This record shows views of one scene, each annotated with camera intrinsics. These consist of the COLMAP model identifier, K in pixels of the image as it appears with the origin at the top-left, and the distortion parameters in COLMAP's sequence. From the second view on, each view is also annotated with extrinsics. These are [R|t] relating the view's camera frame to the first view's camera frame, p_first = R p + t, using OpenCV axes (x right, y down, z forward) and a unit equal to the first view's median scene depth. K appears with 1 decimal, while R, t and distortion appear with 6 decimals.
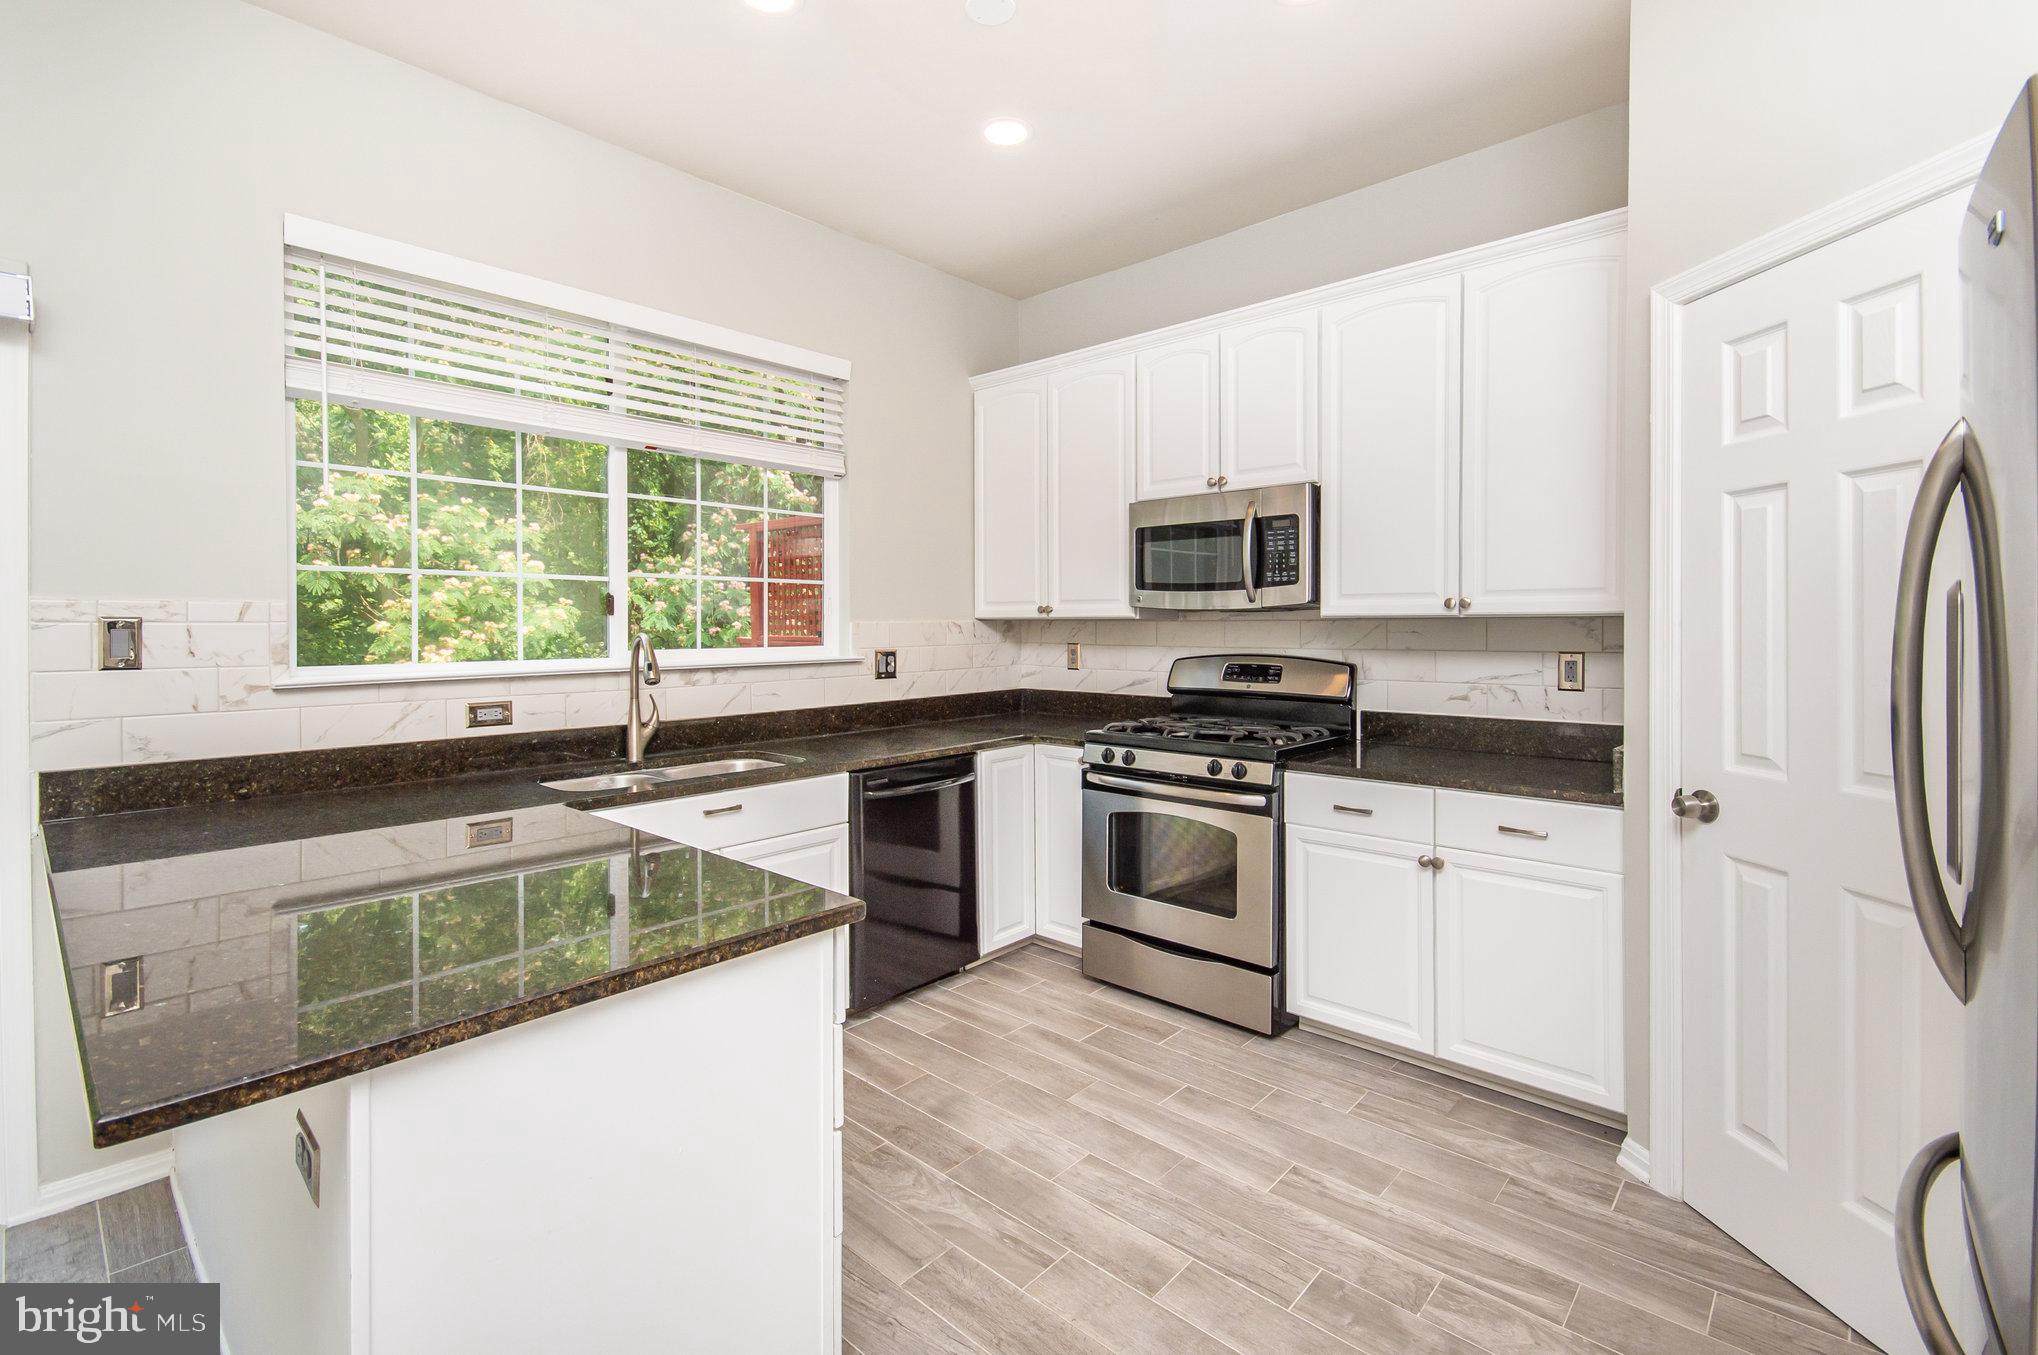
lens RADIAL K [[910.5, 0, 1020.8], [0, 910.5, 622.0], [0, 0, 1]] dist [0.013535, -0.005706]
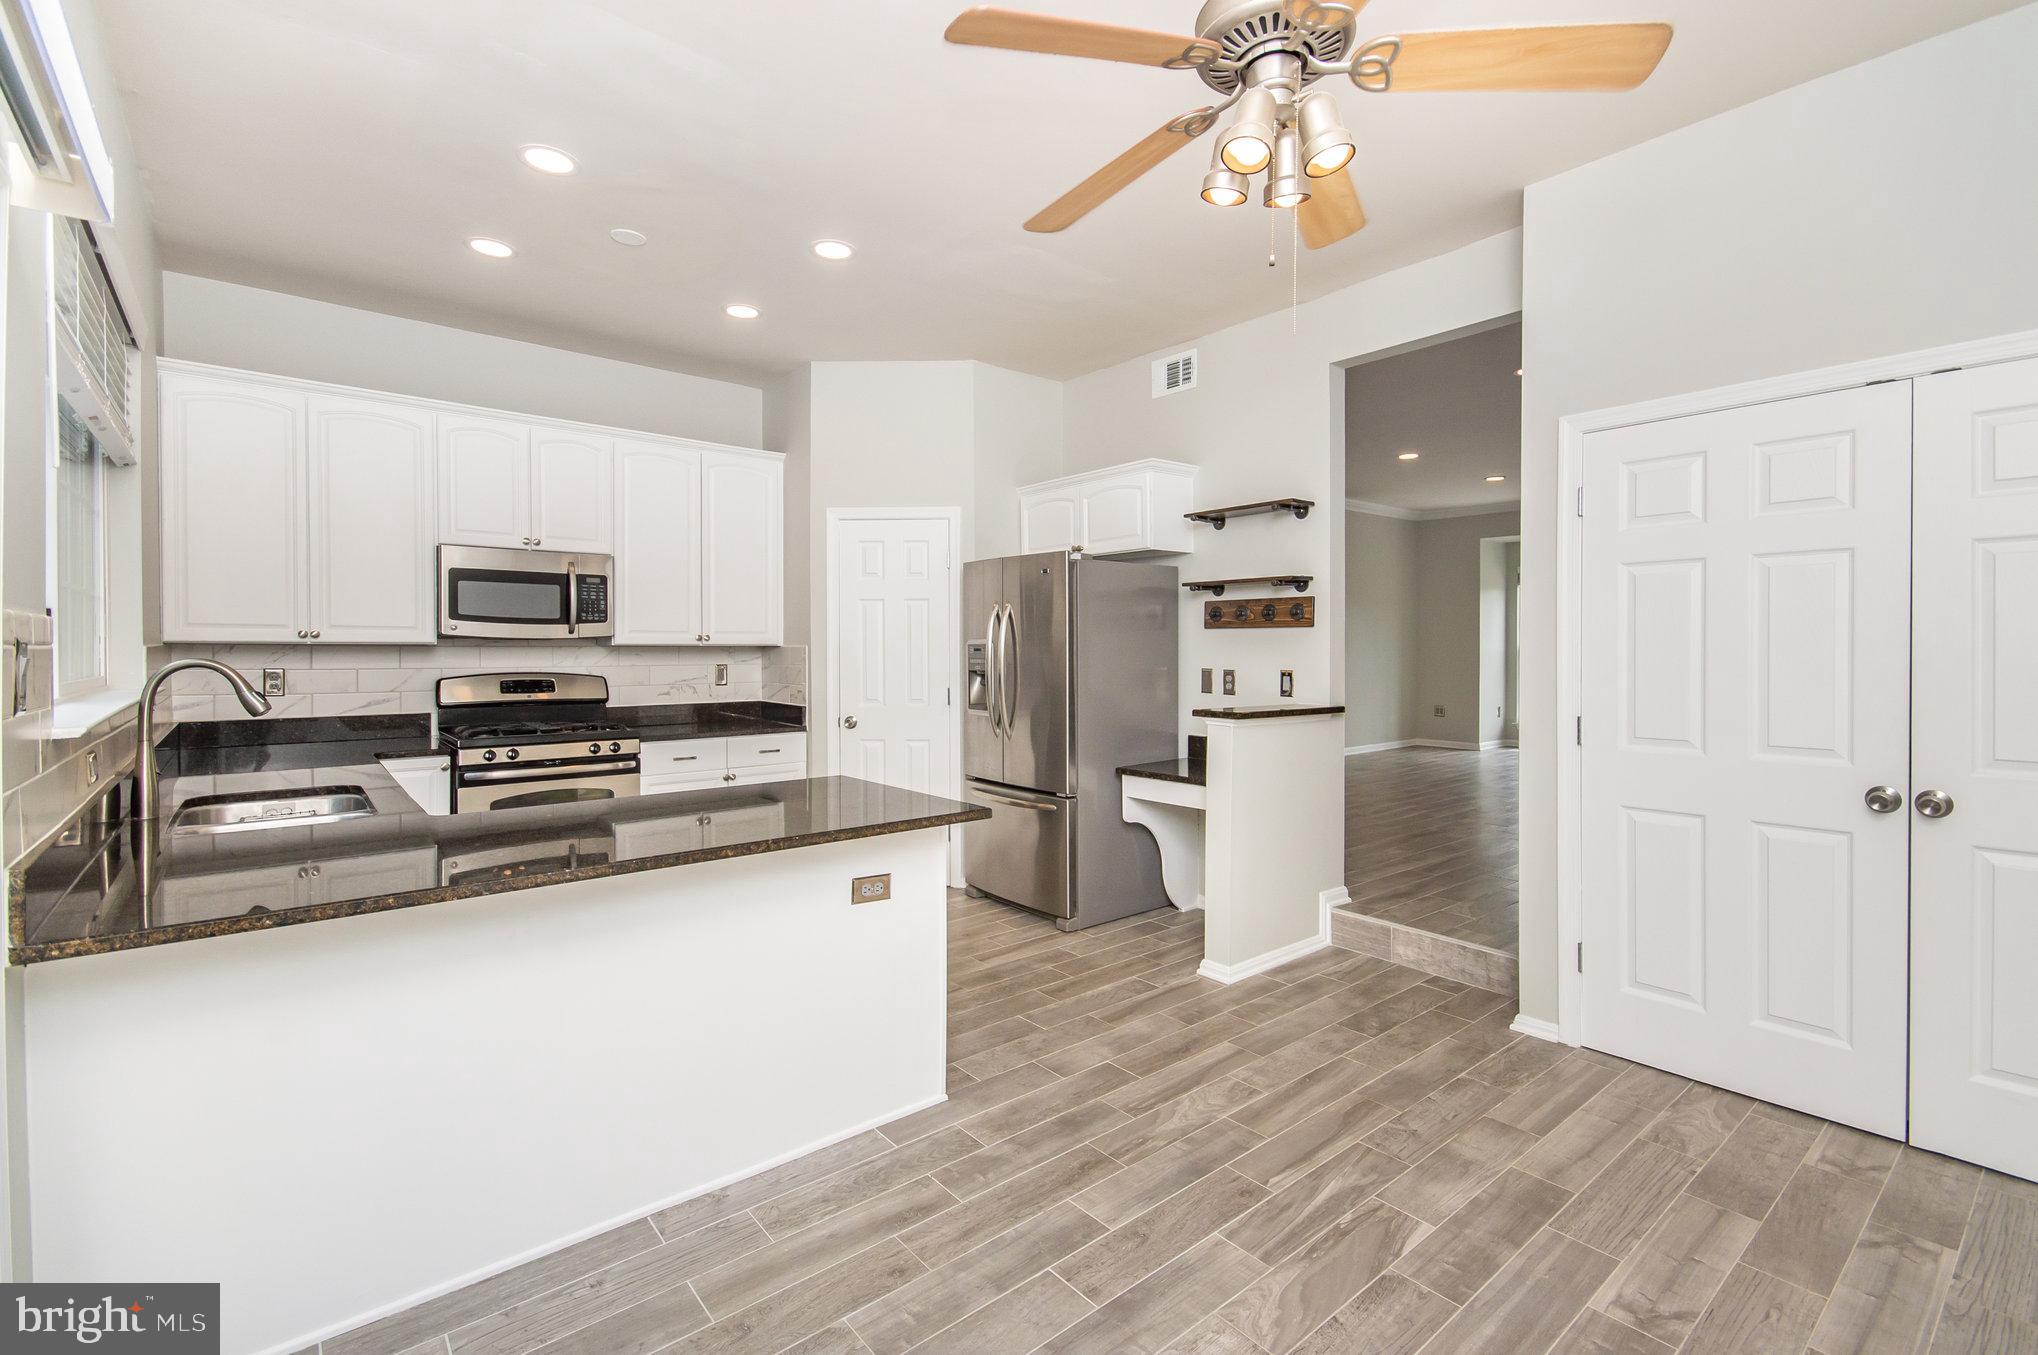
lens RADIAL K [[910.5, 0, 1023.7], [0, 910.5, 659.1], [0, 0, 1]] dist [0.013535, -0.005706]
pose [[0.146195, -0.004659, 0.989245, -1.058232], [-0.000912, 0.999988, 0.004844, 0.010116], [-0.989255, -0.001611, 0.146189, 0.107576]]
